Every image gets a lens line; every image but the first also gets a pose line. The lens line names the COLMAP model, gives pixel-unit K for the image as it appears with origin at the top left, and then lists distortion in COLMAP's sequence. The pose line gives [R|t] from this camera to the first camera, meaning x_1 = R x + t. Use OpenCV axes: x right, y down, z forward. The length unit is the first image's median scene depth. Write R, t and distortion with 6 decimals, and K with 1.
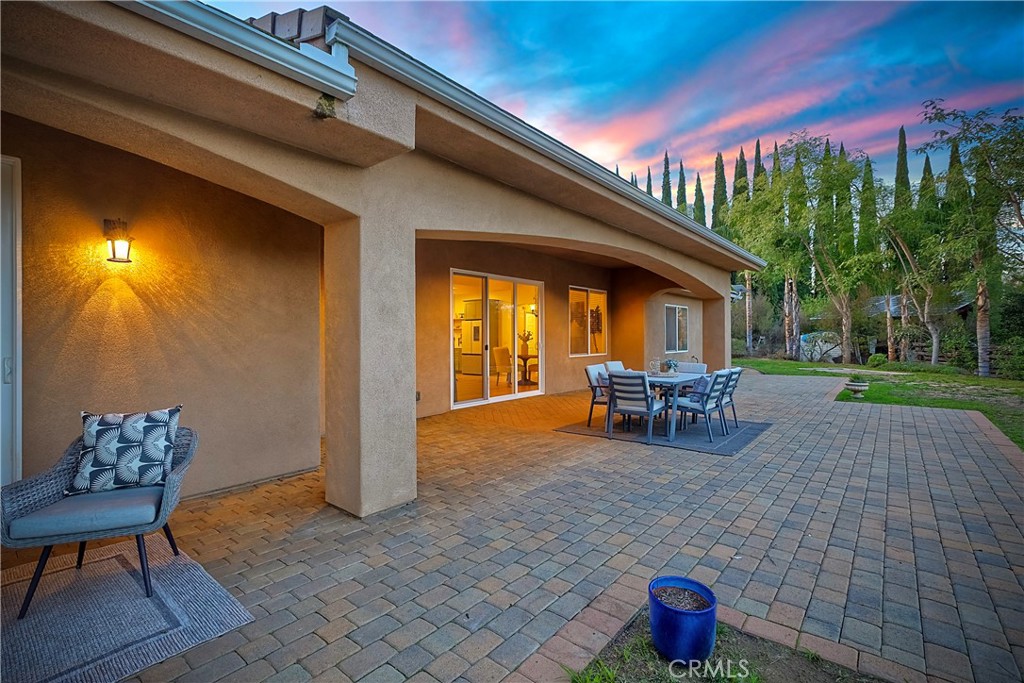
lens RADIAL K [[466.7, 0, 516.1], [0, 466.7, 333.8], [0, 0, 1]] dist [0.007637, -0.000243]
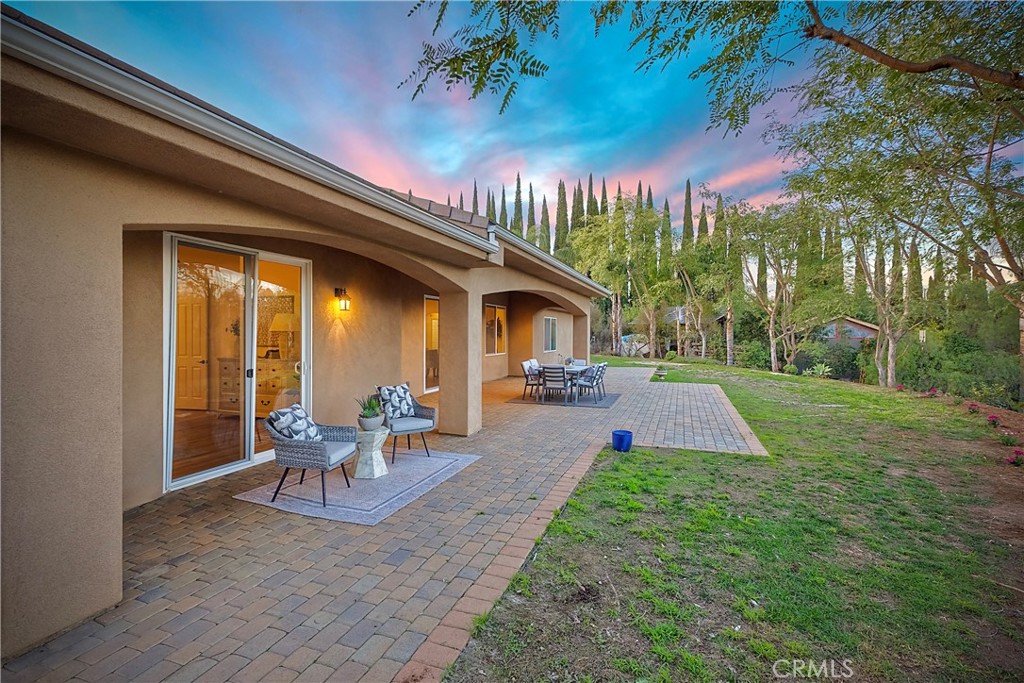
lens RADIAL K [[466.7, 0, 516.1], [0, 466.7, 333.8], [0, 0, 1]] dist [0.007637, -0.000243]
pose [[0.943647, 0.007243, 0.330875, -0.789811], [-0.009709, 0.999936, 0.005799, -0.074758], [-0.330812, -0.008684, 0.943657, -1.001545]]
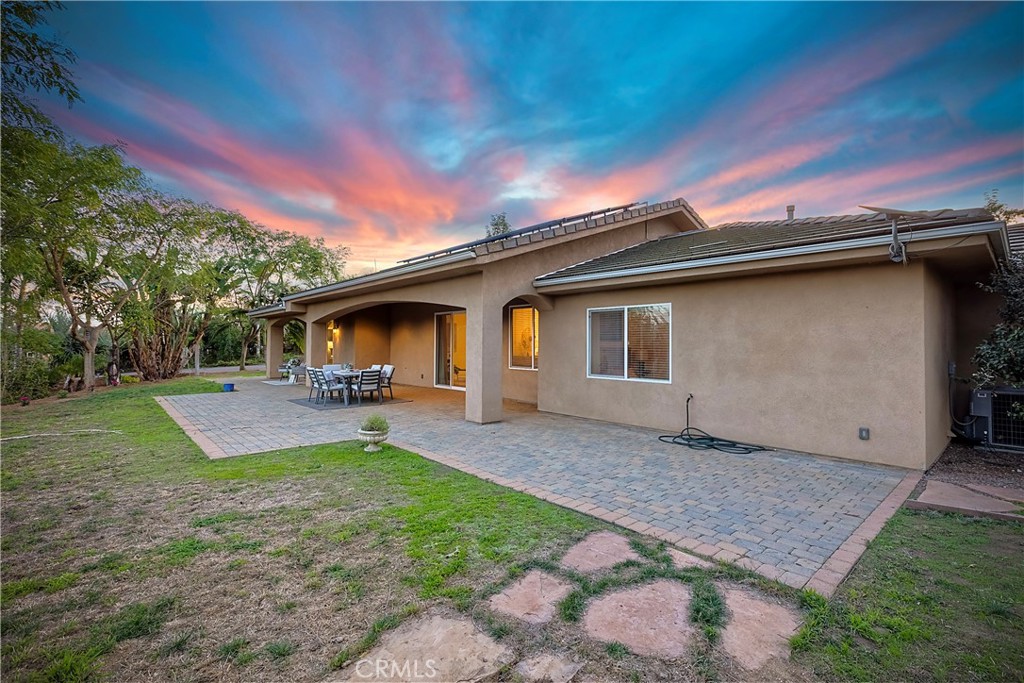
lens RADIAL K [[458.7, 0, 514.2], [0, 458.7, 336.0], [0, 0, 1]] dist [0.001298, -0.000545]
pose [[-0.155055, -0.010945, -0.987845, 3.804472], [0.004082, 0.999923, -0.011719, -0.051294], [0.987897, -0.005850, -0.154998, 3.670490]]
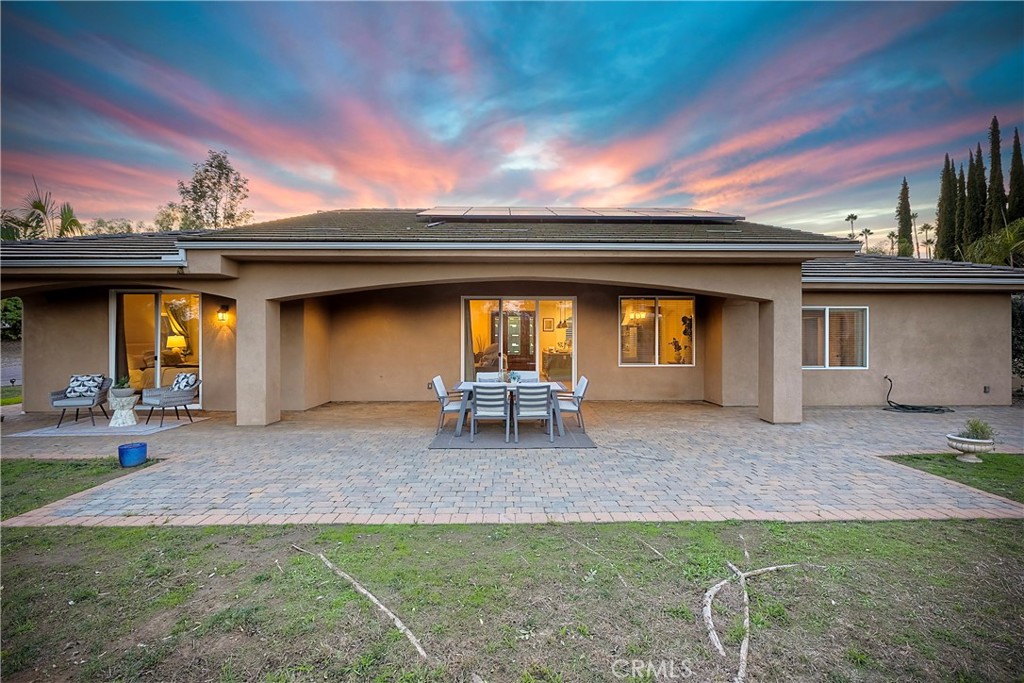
lens RADIAL K [[458.7, 0, 514.2], [0, 458.7, 336.0], [0, 0, 1]] dist [0.001298, -0.000545]
pose [[0.646534, 0.007936, -0.762844, 2.267038], [0.001320, 0.999933, 0.011522, -0.086678], [0.762884, -0.008456, 0.646480, 0.547837]]
